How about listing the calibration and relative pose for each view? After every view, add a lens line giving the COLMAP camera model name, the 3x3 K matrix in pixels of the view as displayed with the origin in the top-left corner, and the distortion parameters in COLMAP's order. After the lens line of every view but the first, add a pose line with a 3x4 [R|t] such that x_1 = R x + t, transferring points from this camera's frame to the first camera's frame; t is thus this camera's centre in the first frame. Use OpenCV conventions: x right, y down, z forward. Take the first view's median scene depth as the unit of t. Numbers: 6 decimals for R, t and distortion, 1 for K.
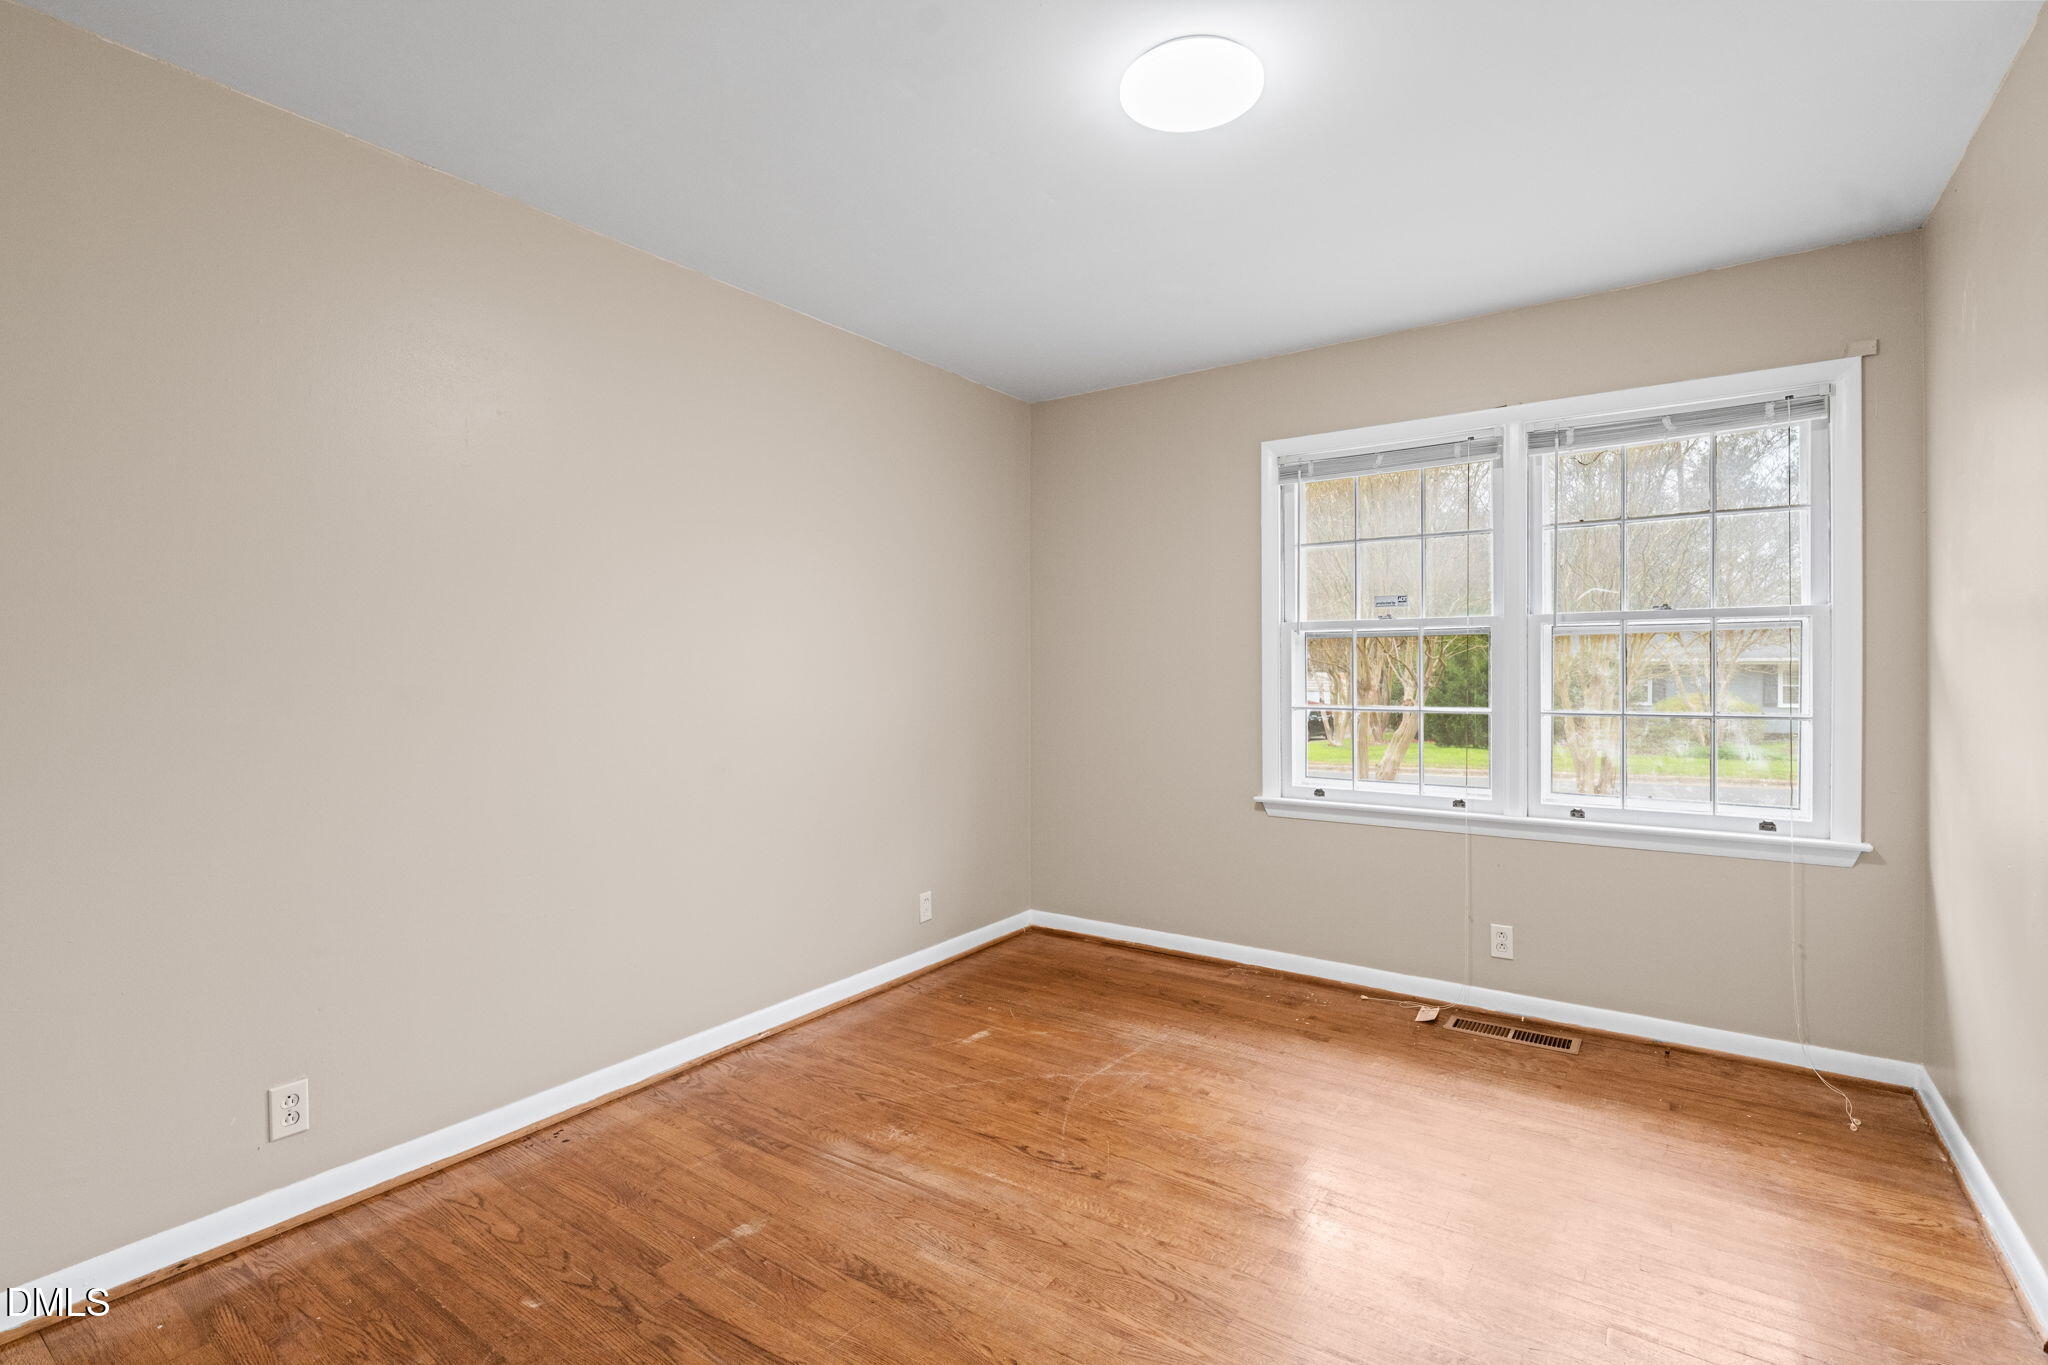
lens RADIAL K [[799.6, 0, 1026.0], [0, 799.6, 682.1], [0, 0, 1]] dist [0.003230, 0.000166]
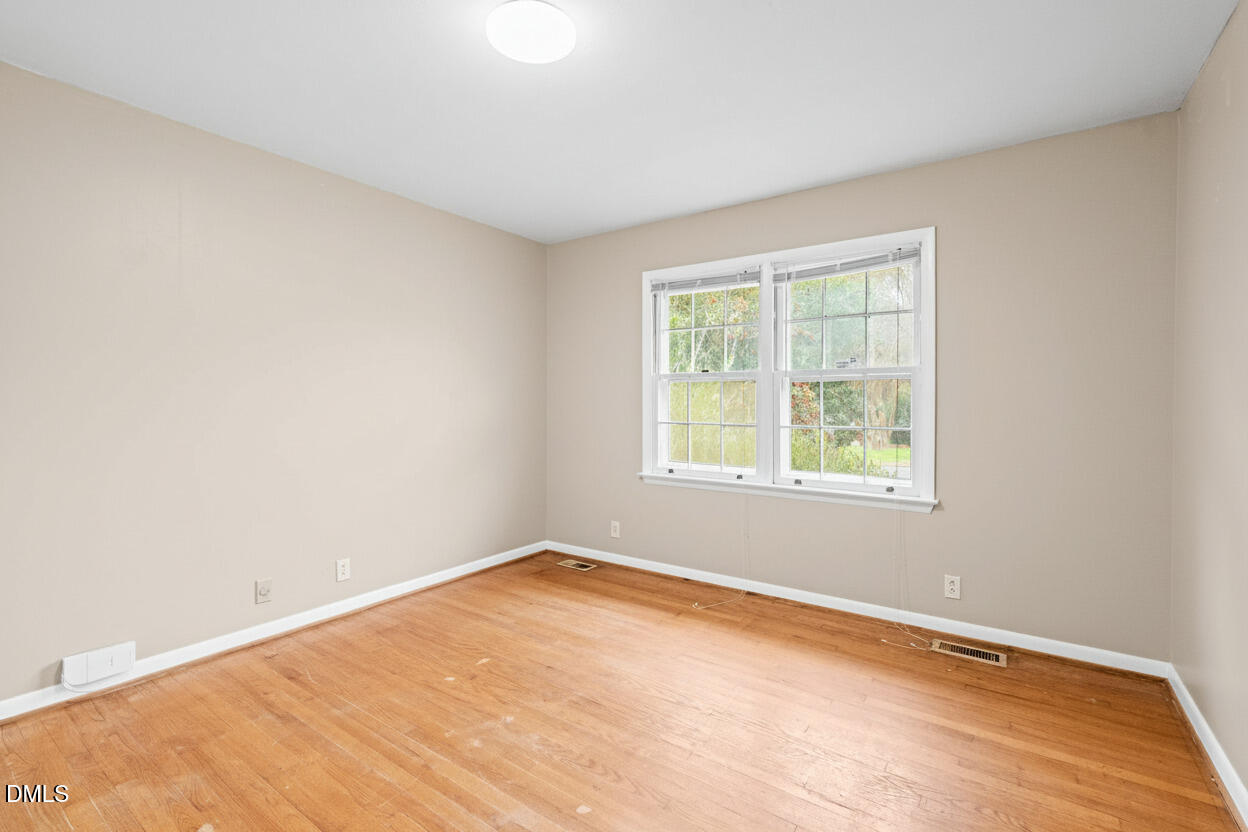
lens RADIAL K [[541.5, 0, 630.6], [0, 541.5, 413.8], [0, 0, 1]] dist [0.008106, -0.000262]
pose [[0.998453, 0.007177, -0.055146, 0.334908], [-0.006720, 0.999942, 0.008459, 0.003331], [0.055204, -0.008075, 0.998442, -0.194818]]
